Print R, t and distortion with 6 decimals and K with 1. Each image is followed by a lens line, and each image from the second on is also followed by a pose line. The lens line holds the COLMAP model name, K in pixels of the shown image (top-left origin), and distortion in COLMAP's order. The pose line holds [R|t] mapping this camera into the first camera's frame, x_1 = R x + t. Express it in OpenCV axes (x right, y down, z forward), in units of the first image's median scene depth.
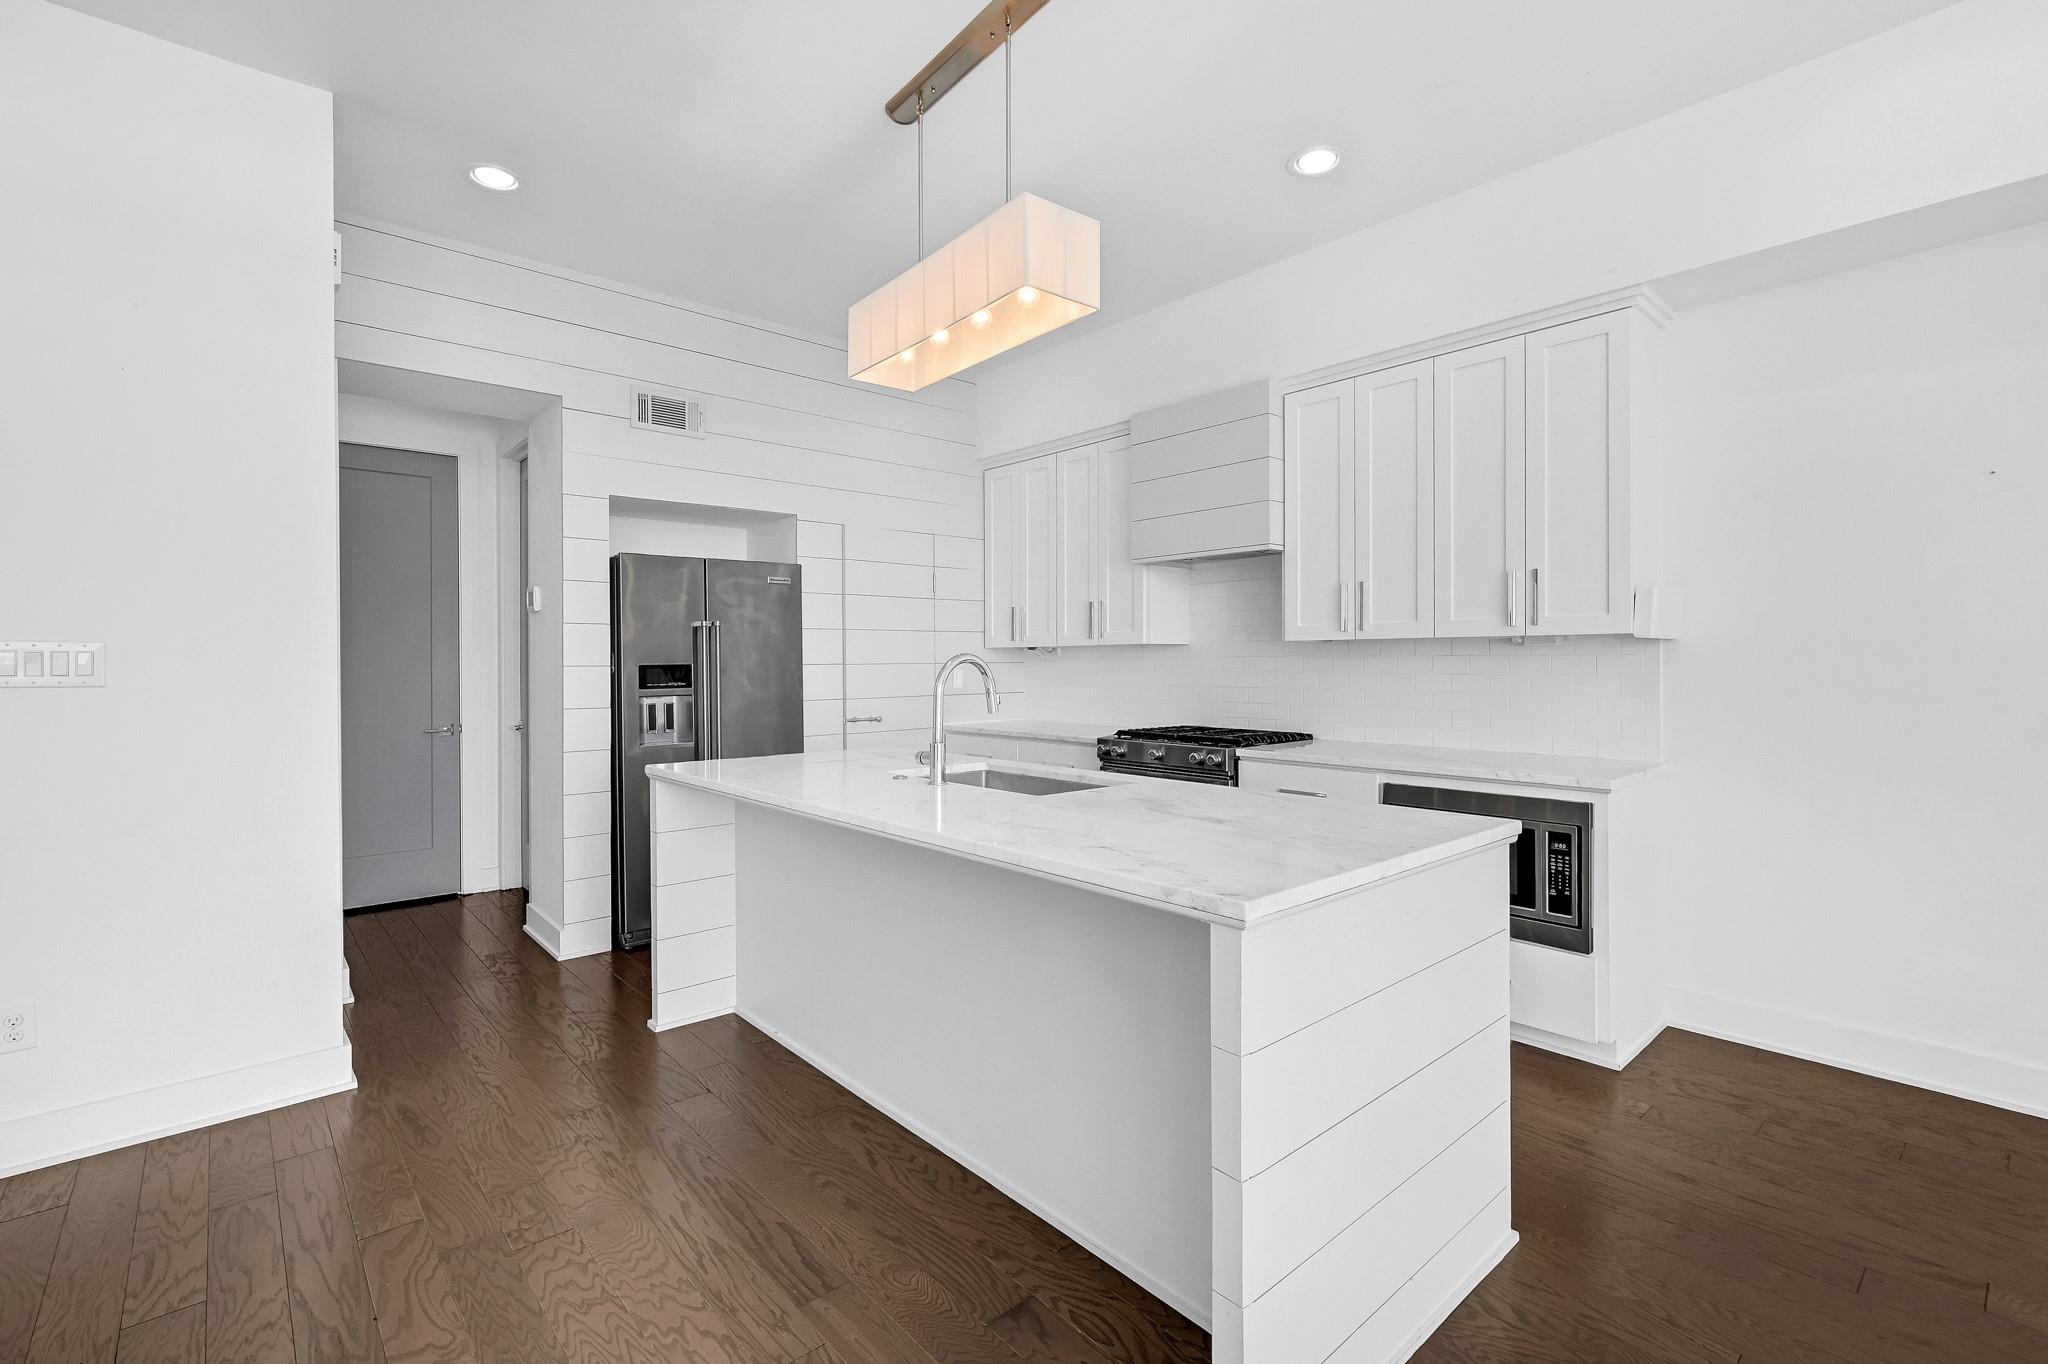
lens RADIAL K [[941.7, 0, 1032.4], [0, 941.7, 663.2], [0, 0, 1]] dist [-0.006433, -0.000417]
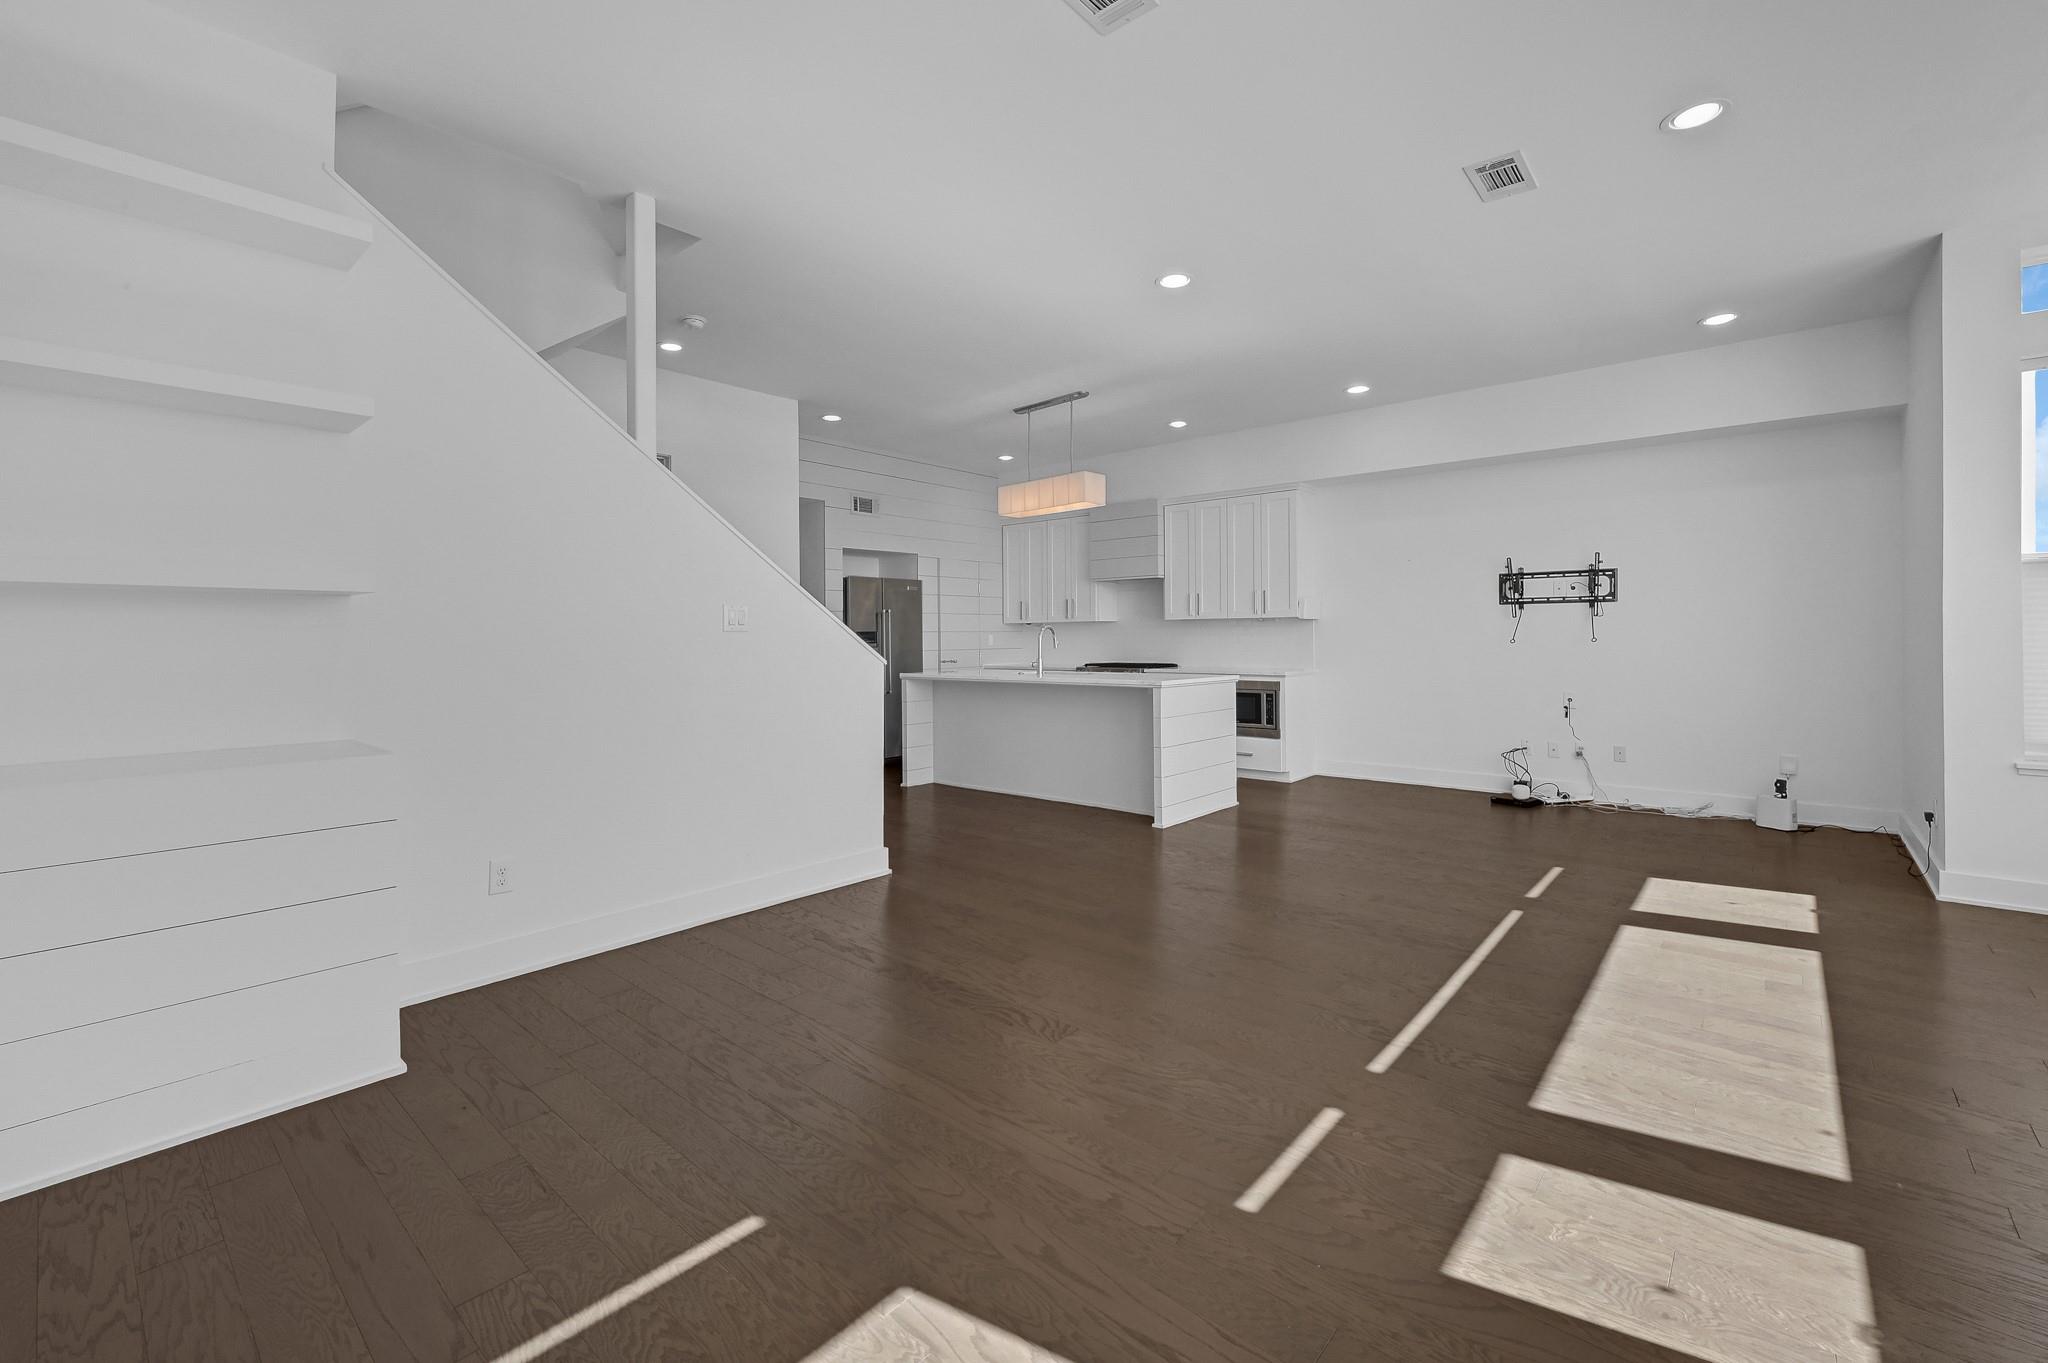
lens RADIAL K [[851.8, 0, 1060.1], [0, 851.8, 648.1], [0, 0, 1]] dist [0.002161, -0.000179]
pose [[0.988408, -0.003436, 0.151782, -0.263771], [0.002162, 0.999961, 0.008555, 0.023209], [-0.151805, -0.008128, 0.988377, -0.888308]]
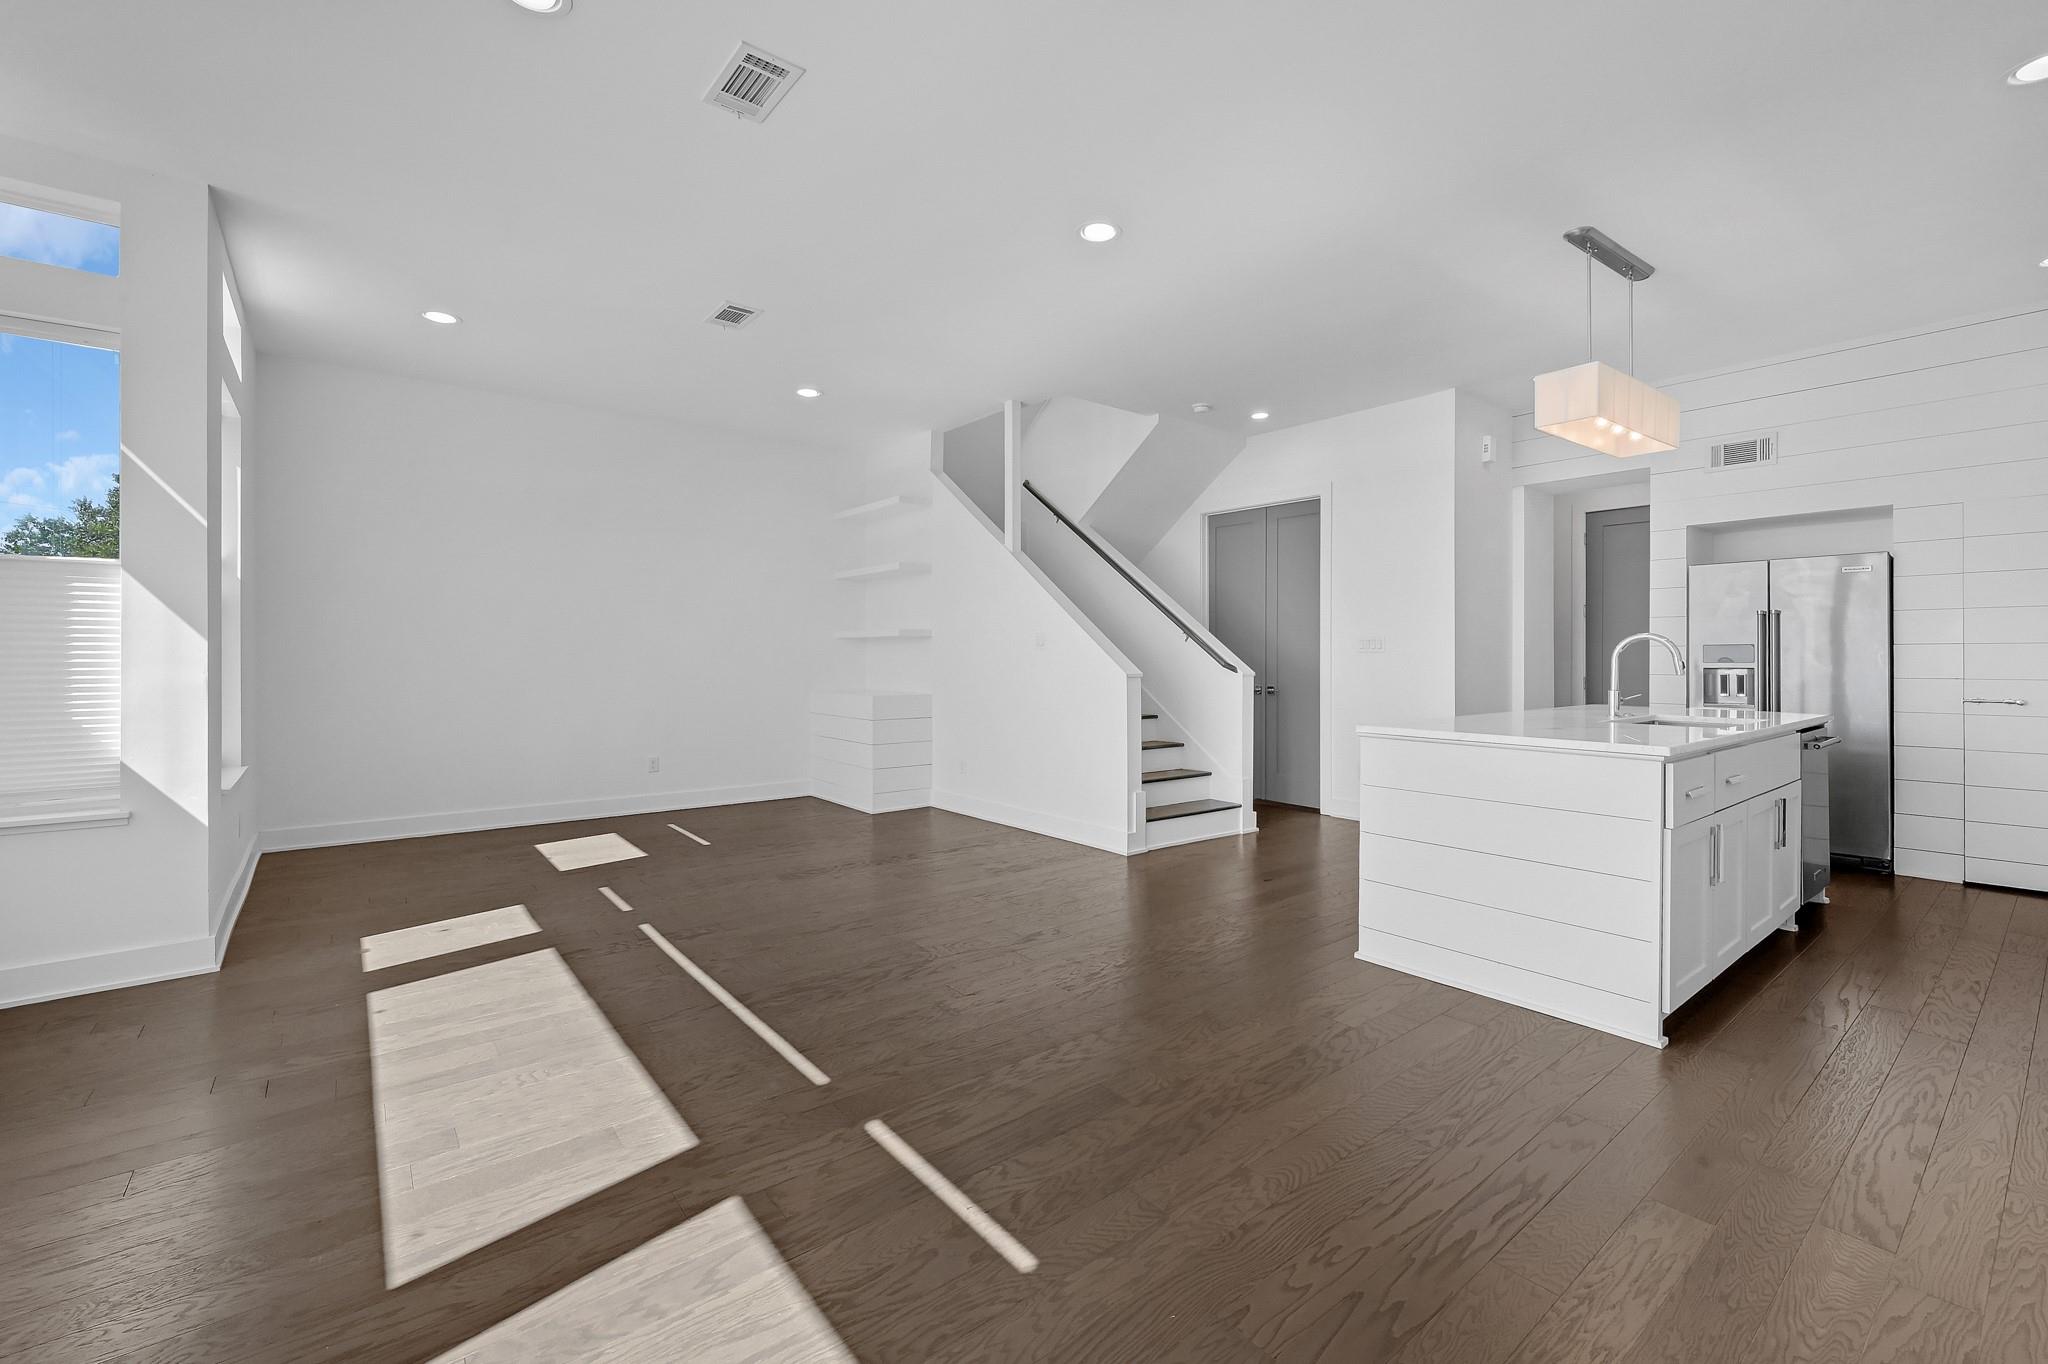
lens RADIAL K [[851.8, 0, 1022.2], [0, 851.8, 649.2], [0, 0, 1]] dist [0.002161, -0.000179]
pose [[-0.043368, -0.001852, -0.999057, 0.886759], [-0.003979, 0.999991, -0.001681, 0.014639], [0.999051, 0.003903, -0.043375, 0.053646]]
